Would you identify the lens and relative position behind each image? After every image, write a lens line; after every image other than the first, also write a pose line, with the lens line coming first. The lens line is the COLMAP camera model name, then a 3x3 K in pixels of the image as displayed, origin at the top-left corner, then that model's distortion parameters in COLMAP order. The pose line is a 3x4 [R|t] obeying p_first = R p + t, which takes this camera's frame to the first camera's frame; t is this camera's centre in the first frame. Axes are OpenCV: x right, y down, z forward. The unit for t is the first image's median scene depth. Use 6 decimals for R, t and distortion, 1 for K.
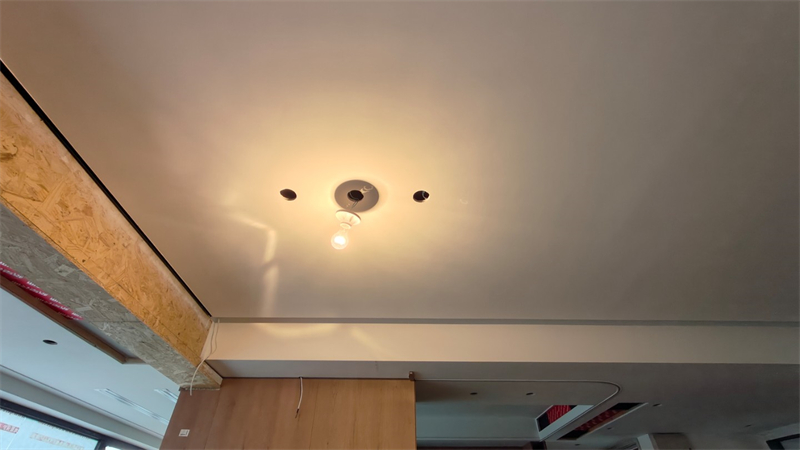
lens RADIAL K [[368.3, 0, 395.0], [0, 368.3, 224.1], [0, 0, 1]] dist [-0.004307, 0.003461]
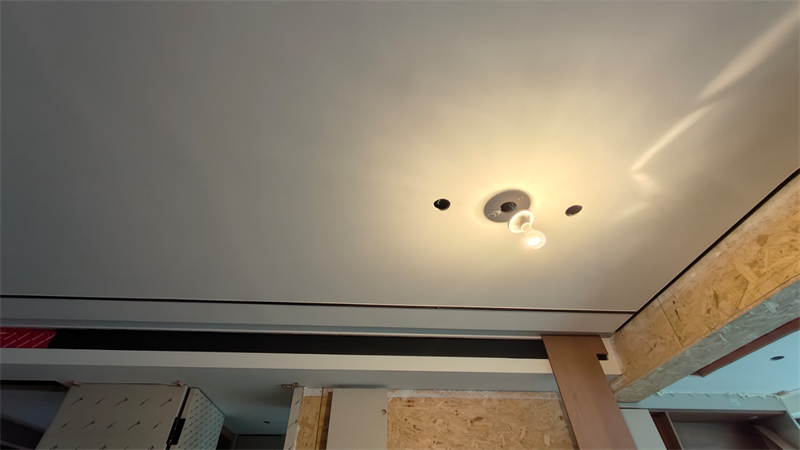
lens RADIAL K [[368.3, 0, 396.9], [0, 368.3, 221.3], [0, 0, 1]] dist [-0.004307, 0.003461]
pose [[-0.998386, -0.049828, -0.027238, 0.242784], [0.019996, 0.140459, -0.989885, 1.028292], [0.053150, -0.988832, -0.139236, 1.214555]]
